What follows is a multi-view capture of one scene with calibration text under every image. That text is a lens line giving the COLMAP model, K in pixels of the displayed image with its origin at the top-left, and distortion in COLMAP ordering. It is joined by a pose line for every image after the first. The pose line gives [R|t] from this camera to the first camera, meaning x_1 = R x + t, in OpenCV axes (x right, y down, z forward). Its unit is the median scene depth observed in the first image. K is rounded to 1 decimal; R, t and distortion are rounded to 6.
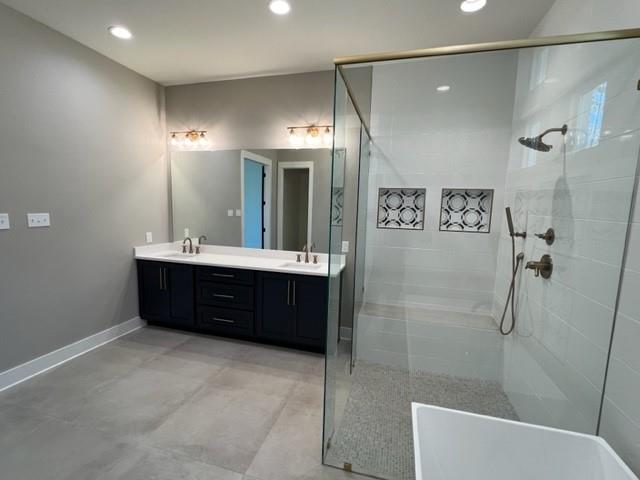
lens RADIAL K [[295.6, 0, 321.8], [0, 295.6, 241.8], [0, 0, 1]] dist [-0.003665, 0.000238]
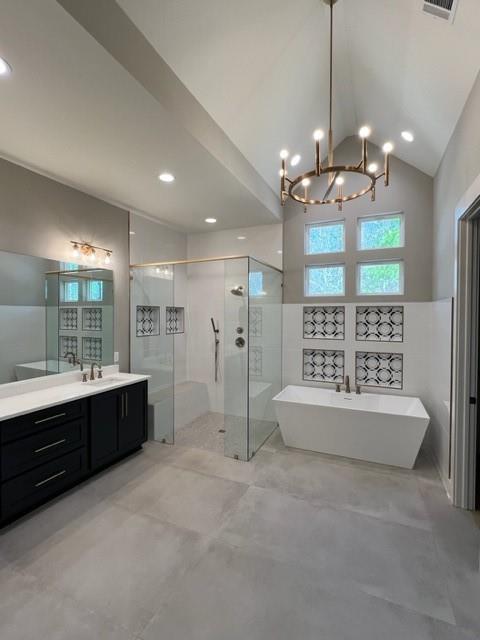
lens RADIAL K [[295.6, 0, 241.0], [0, 295.6, 317.6], [0, 0, 1]] dist [-0.003665, 0.000238]
pose [[0.160419, -0.039177, 0.986271, -1.087798], [0.118174, 0.992787, 0.020215, -0.112441], [-0.979949, 0.113309, 0.163892, 0.386981]]
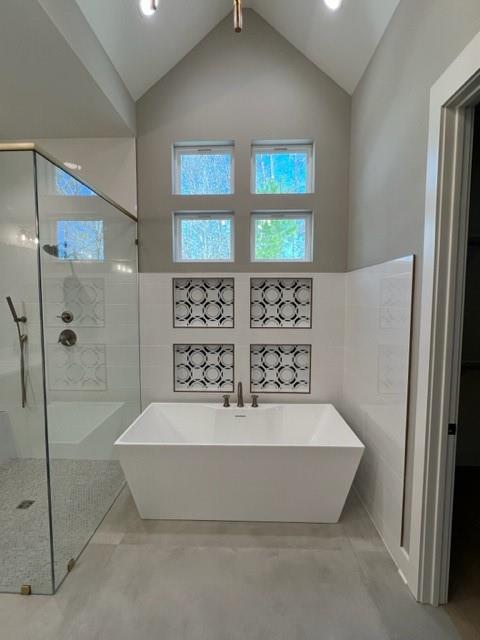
lens RADIAL K [[295.6, 0, 240.1], [0, 295.6, 320.3], [0, 0, 1]] dist [-0.003665, 0.000238]
pose [[-0.230443, -0.101266, 0.967802, -0.542685], [0.107643, 0.985814, 0.128781, -0.064480], [-0.967114, 0.133853, -0.216273, 0.330140]]
